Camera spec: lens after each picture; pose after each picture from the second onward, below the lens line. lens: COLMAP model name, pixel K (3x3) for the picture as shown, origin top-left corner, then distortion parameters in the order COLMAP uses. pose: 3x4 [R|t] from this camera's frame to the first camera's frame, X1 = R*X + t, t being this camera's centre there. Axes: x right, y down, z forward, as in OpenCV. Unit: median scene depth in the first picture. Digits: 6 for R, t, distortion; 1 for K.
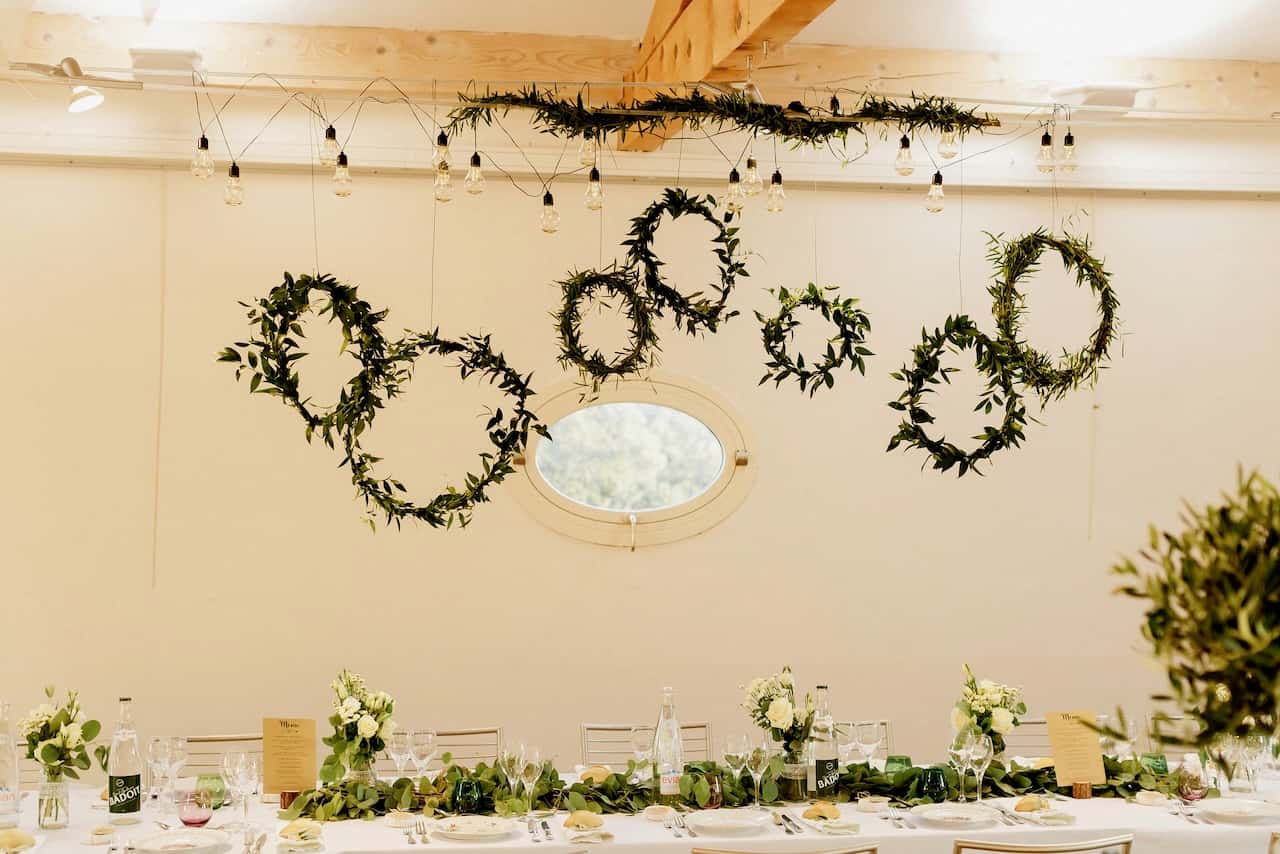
lens RADIAL K [[1794.2, 0, 640.0], [0, 1794.2, 427.0], [0, 0, 1]] dist [0.009207, -0.045024]
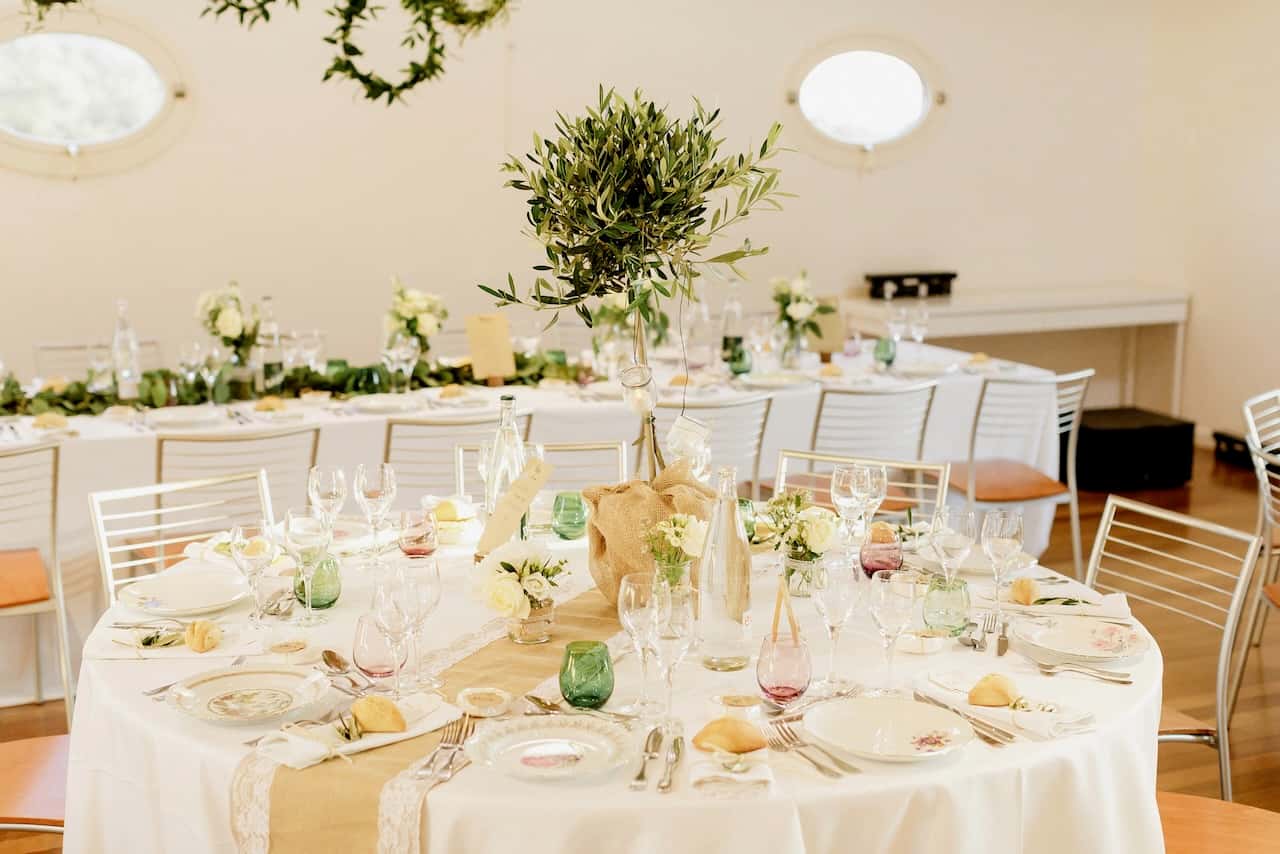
lens RADIAL K [[1794.2, 0, 640.0], [0, 1794.2, 427.0], [0, 0, 1]] dist [0.009207, -0.045024]
pose [[0.951516, -0.045726, 0.304181, -0.020803], [-0.014416, 0.981173, 0.192590, 0.006051], [-0.307261, -0.187638, 0.932943, -0.124826]]
